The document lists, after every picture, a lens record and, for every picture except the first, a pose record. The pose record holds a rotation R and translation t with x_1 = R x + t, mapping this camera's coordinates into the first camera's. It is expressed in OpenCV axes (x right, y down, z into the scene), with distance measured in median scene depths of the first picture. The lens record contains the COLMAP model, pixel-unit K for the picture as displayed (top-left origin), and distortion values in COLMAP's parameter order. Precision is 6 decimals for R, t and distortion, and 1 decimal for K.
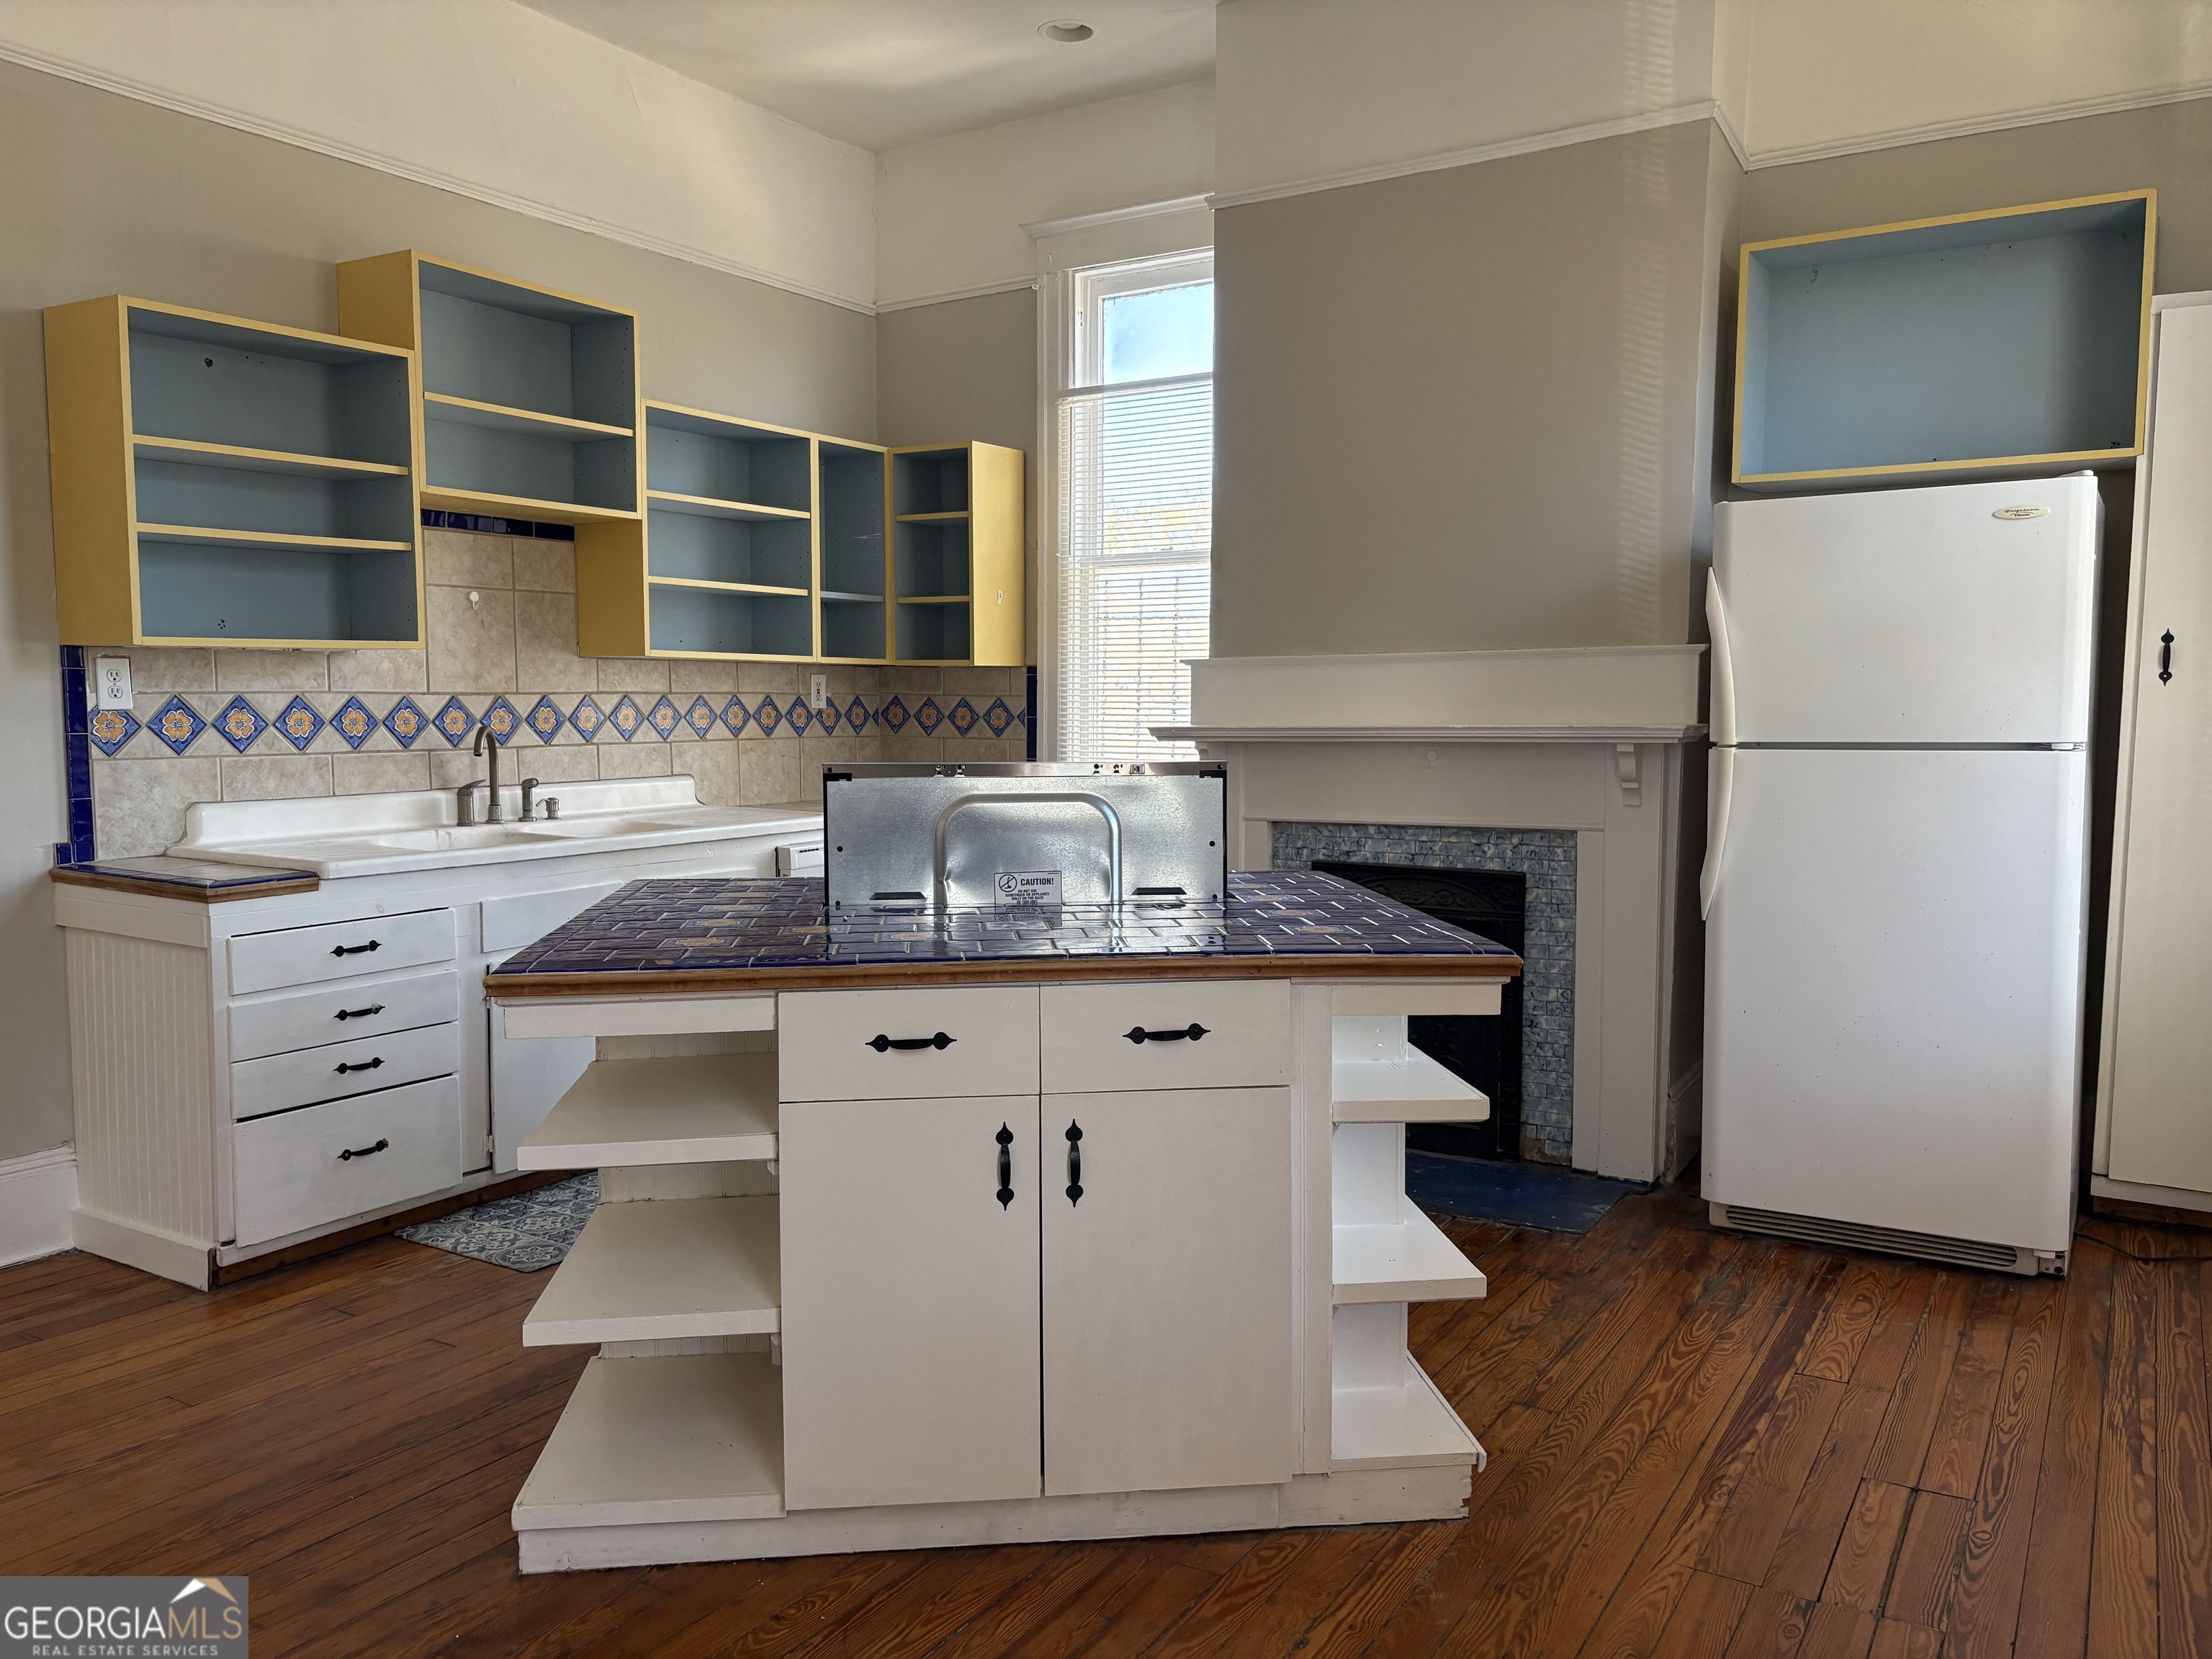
lens RADIAL K [[1672.0, 0, 1101.1], [0, 1672.0, 839.6], [0, 0, 1]] dist [0.025701, -0.002601]
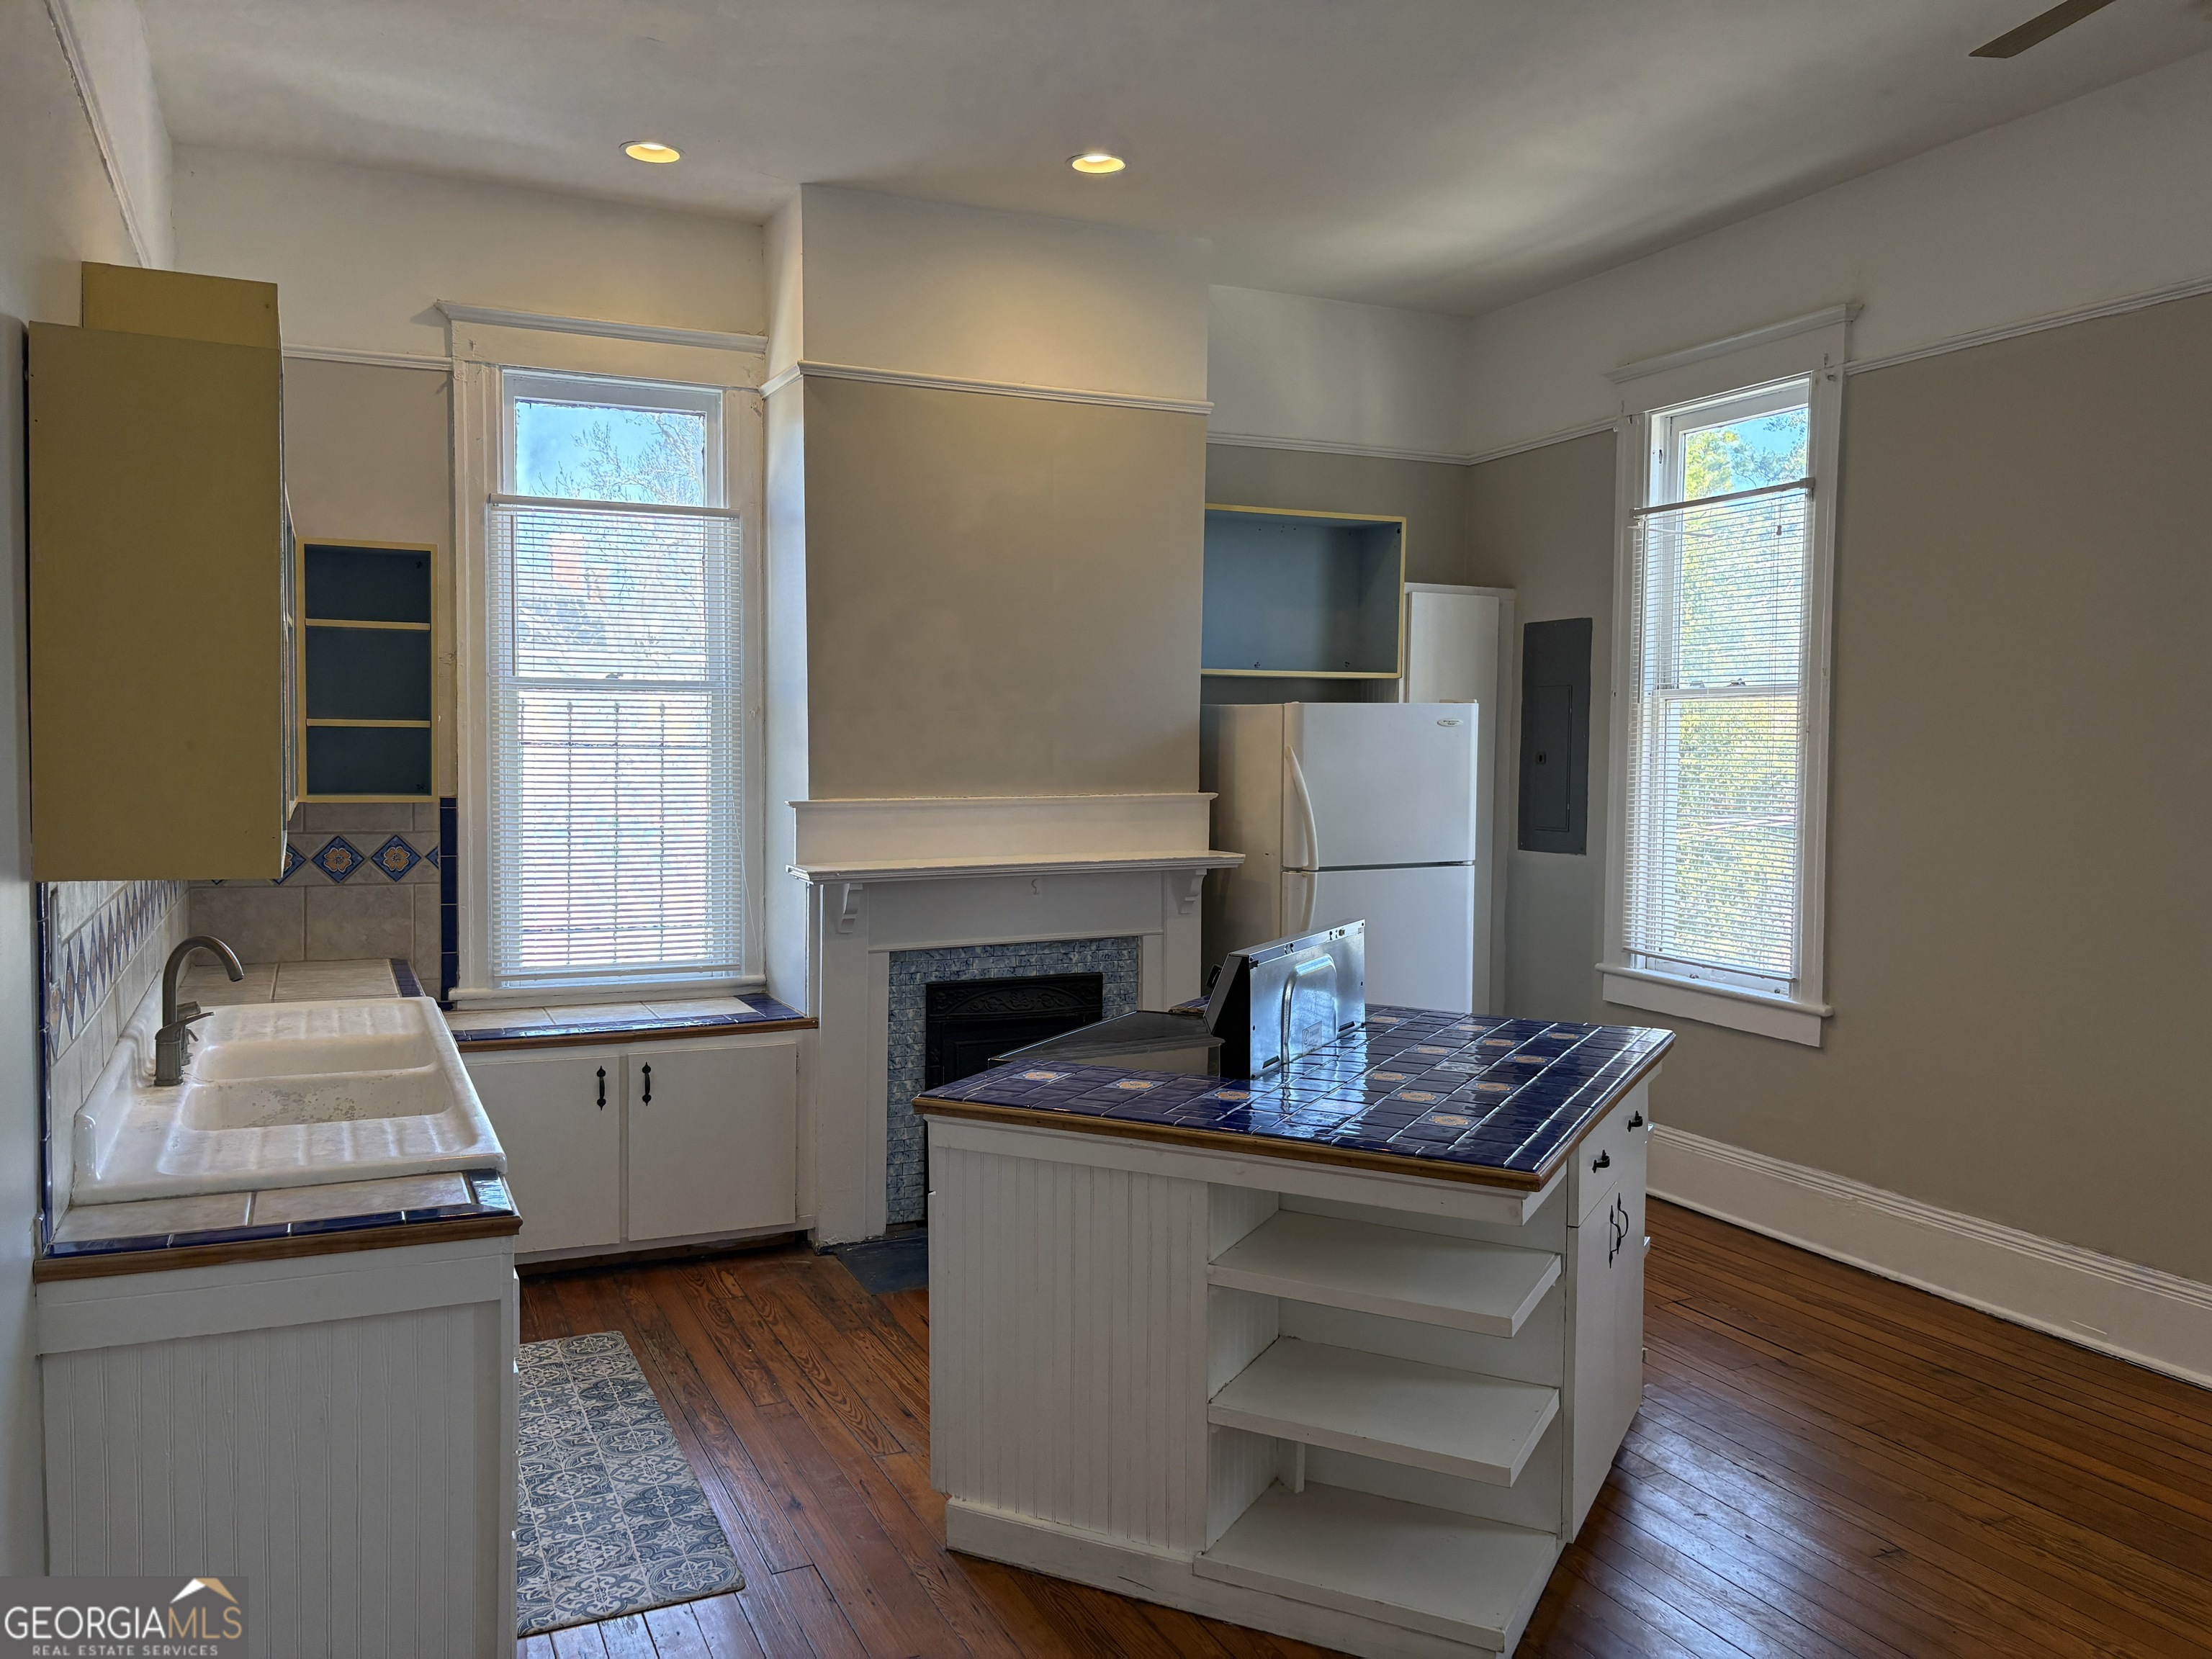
lens RADIAL K [[1696.4, 0, 1106.0], [0, 1696.4, 829.5], [0, 0, 1]] dist [0.044031, -0.053040]
pose [[0.535057, -0.048420, 0.843427, -0.787699], [0.060756, 0.997977, 0.018750, -0.107612], [-0.842628, 0.041211, 0.536916, 0.302079]]
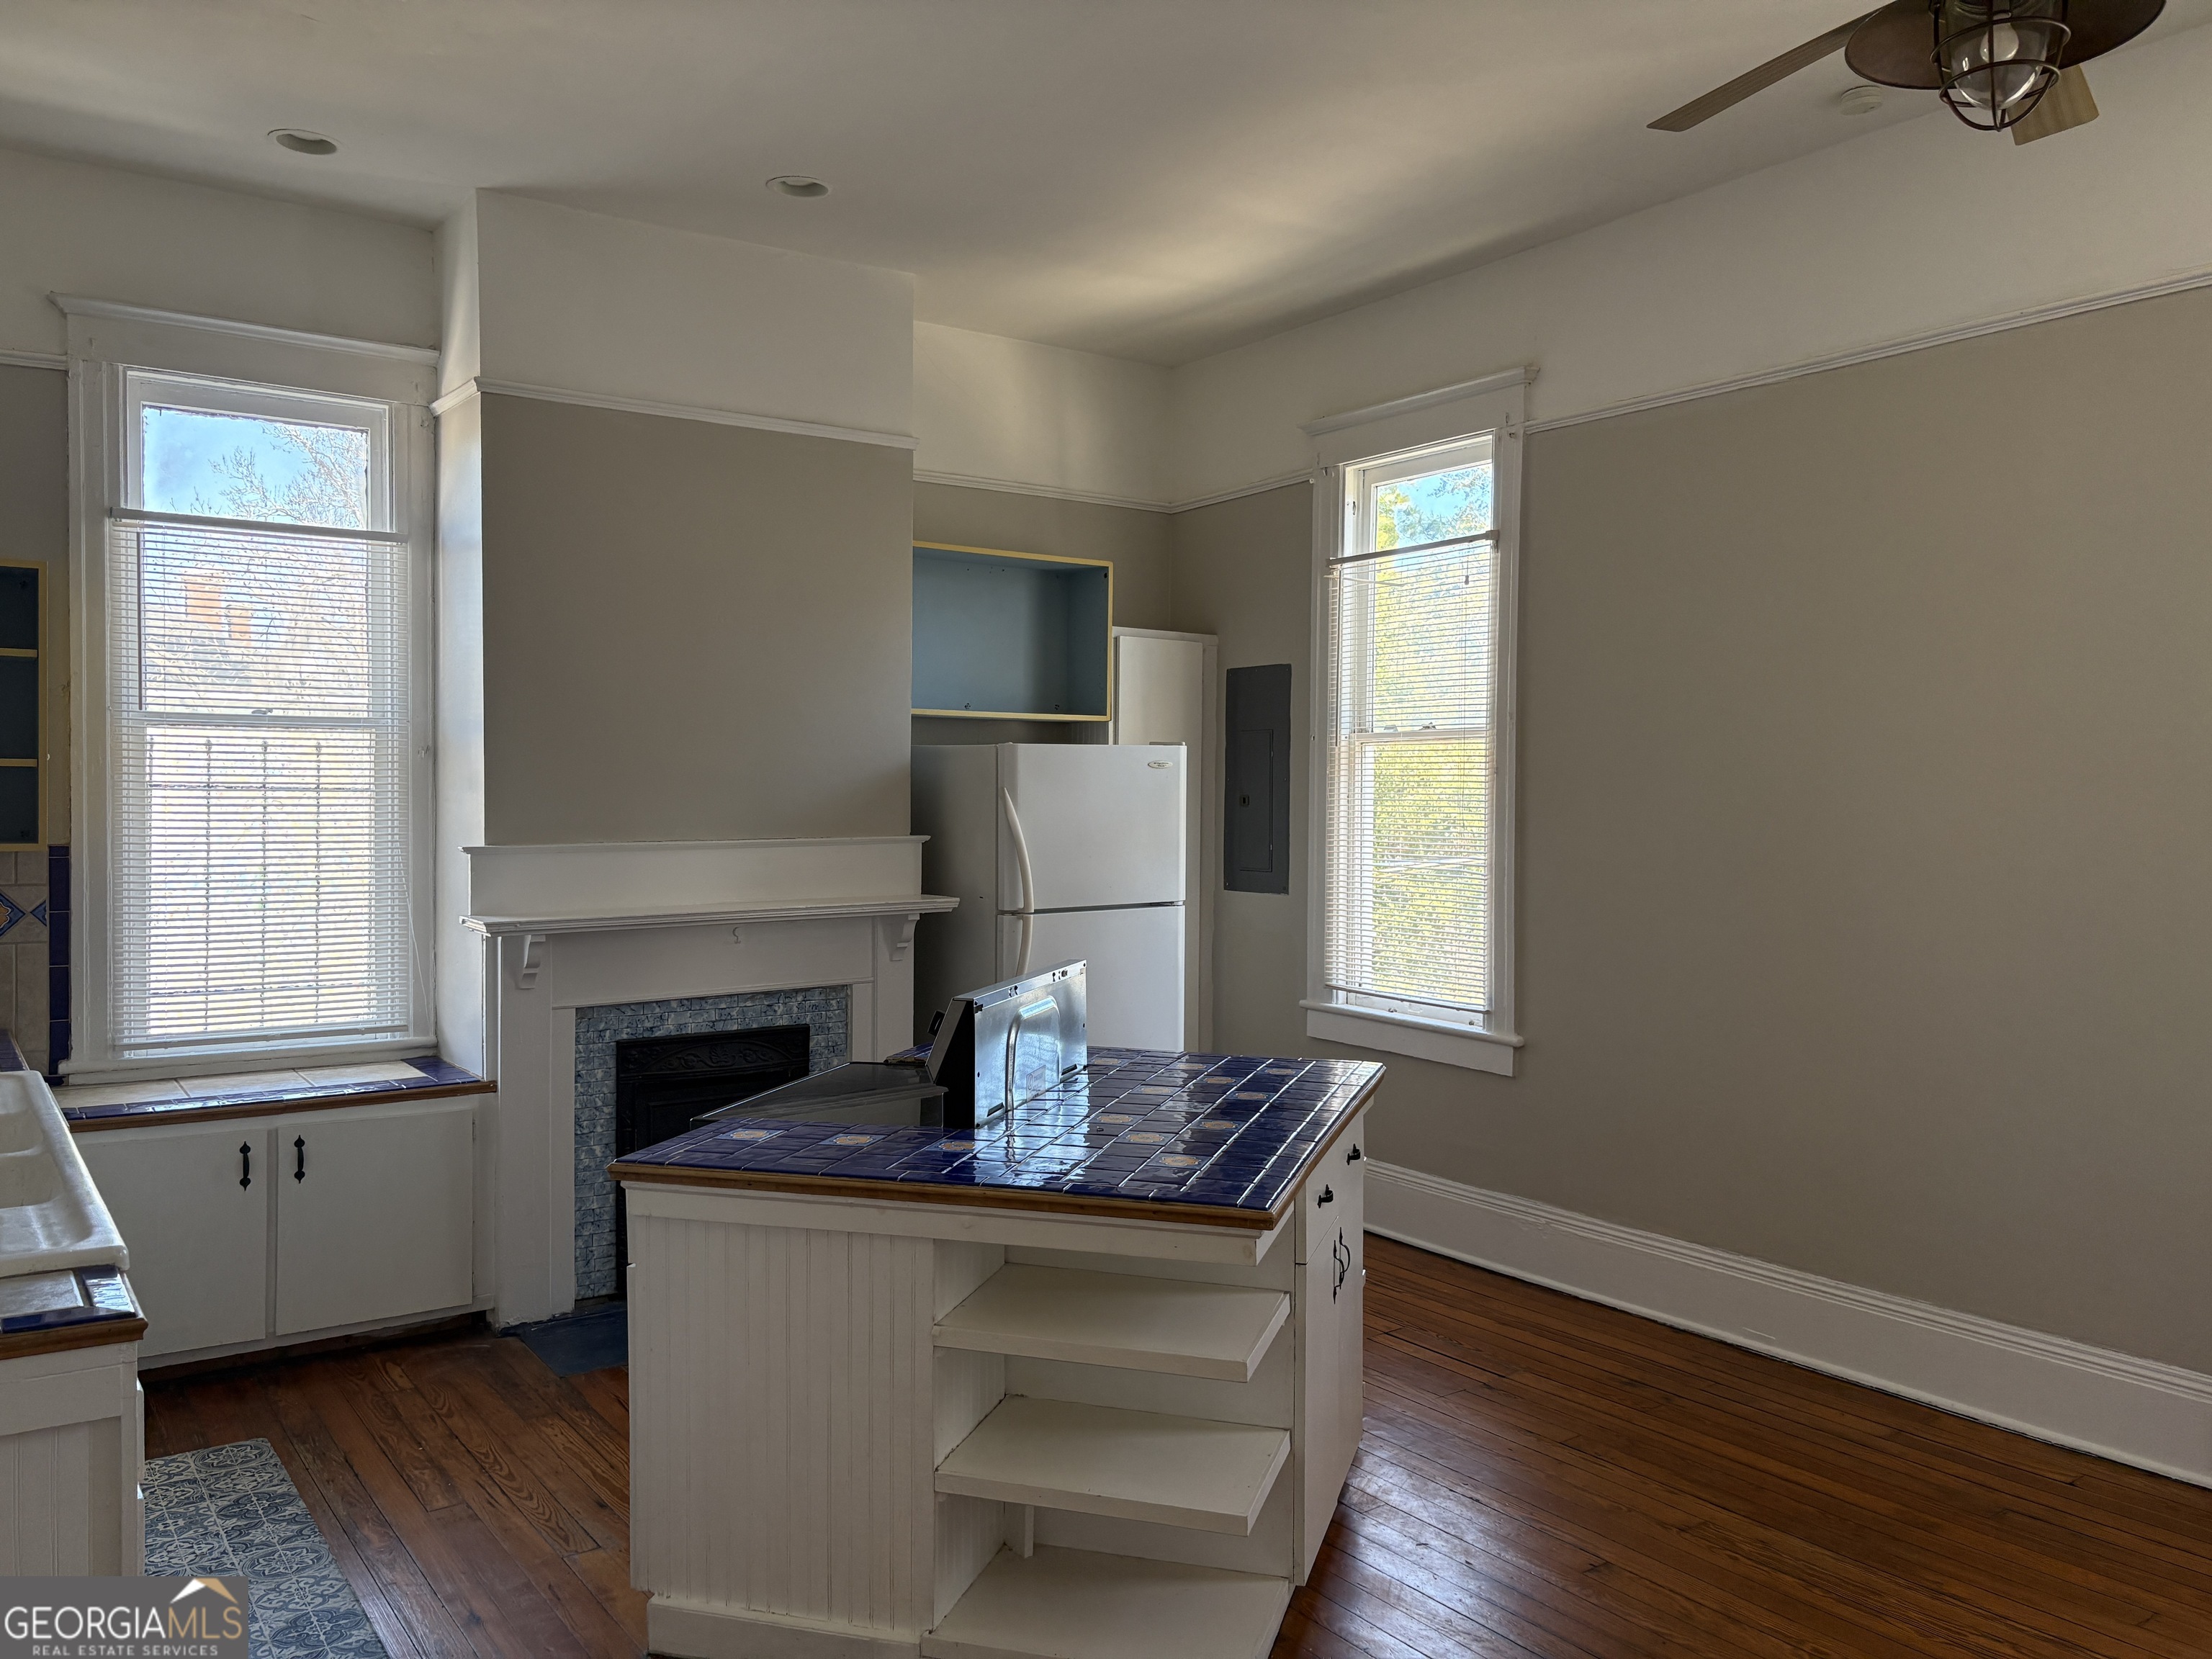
lens RADIAL K [[1672.0, 0, 1101.1], [0, 1672.0, 839.6], [0, 0, 1]] dist [0.025701, -0.002601]
pose [[0.372285, -0.029310, 0.927655, -0.761233], [0.067307, 0.997722, 0.004512, -0.101040], [-0.925675, 0.060758, 0.373410, 0.334805]]
